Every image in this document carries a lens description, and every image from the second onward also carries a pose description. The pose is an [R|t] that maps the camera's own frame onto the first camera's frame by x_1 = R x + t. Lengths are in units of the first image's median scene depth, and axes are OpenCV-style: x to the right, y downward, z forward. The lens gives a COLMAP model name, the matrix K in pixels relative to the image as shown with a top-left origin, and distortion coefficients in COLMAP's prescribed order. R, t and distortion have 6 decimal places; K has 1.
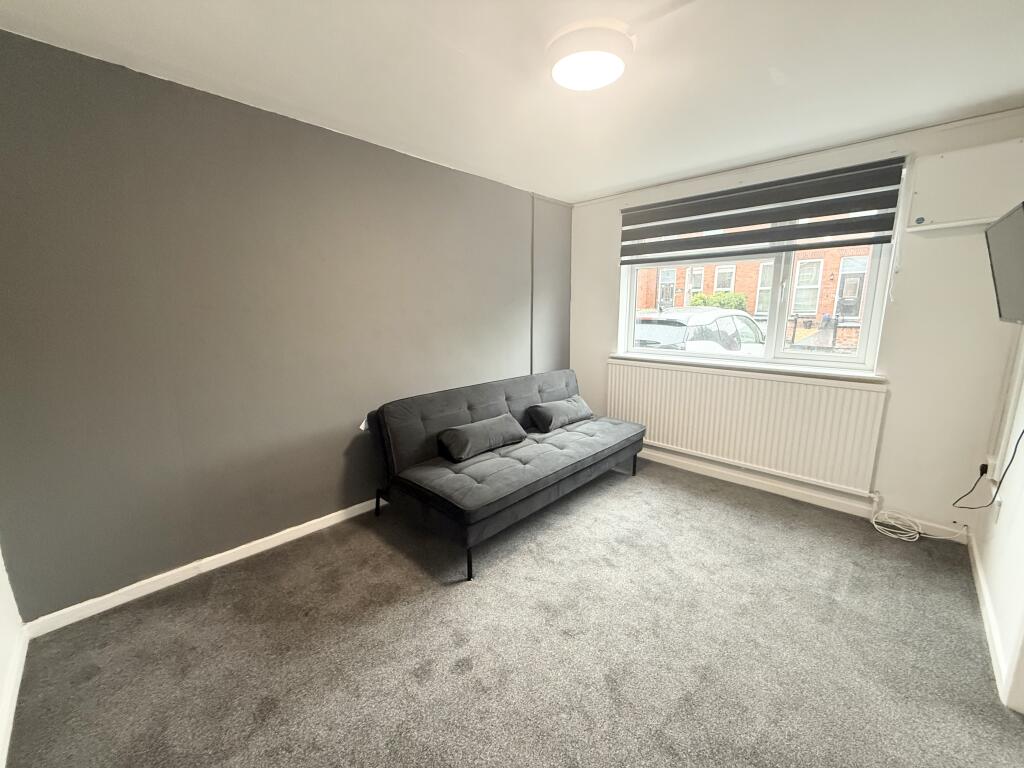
lens RADIAL K [[406.9, 0, 512.0], [0, 406.9, 384.0], [0, 0, 1]] dist [-0.000923, -0.000064]
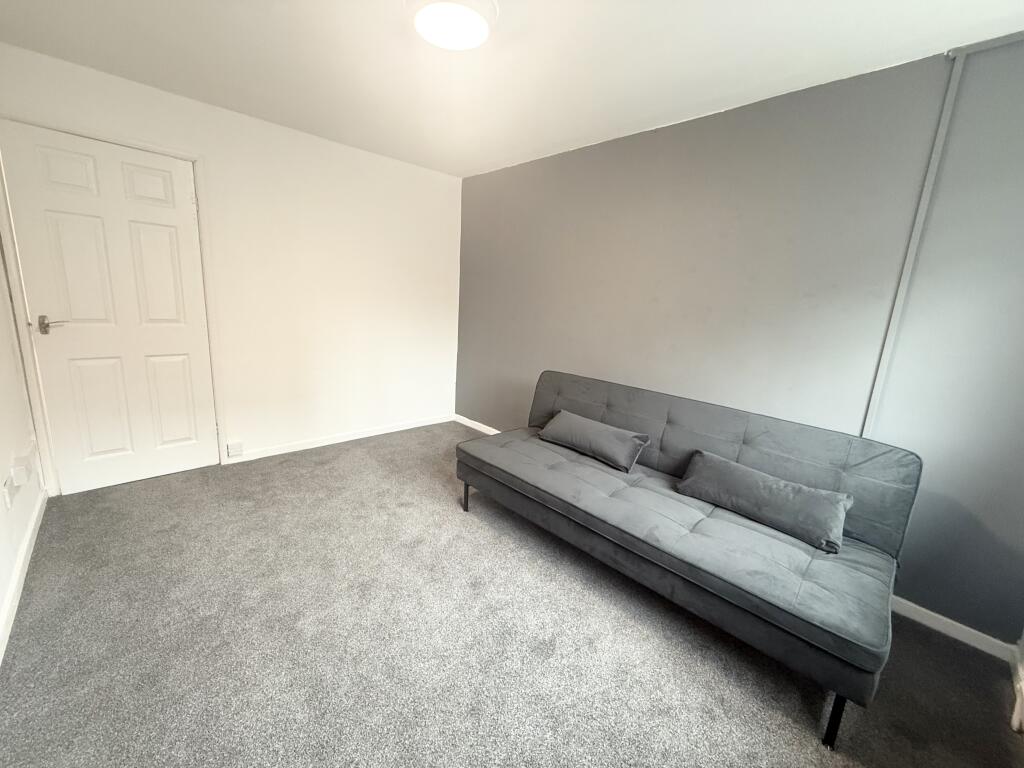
lens RADIAL K [[406.9, 0, 512.0], [0, 406.9, 384.0], [0, 0, 1]] dist [-0.000923, -0.000064]
pose [[-0.041983, 0.207725, -0.977286, 0.770840], [-0.234542, 0.948766, 0.211739, -0.128732], [0.971199, 0.238104, 0.008888, 0.798702]]
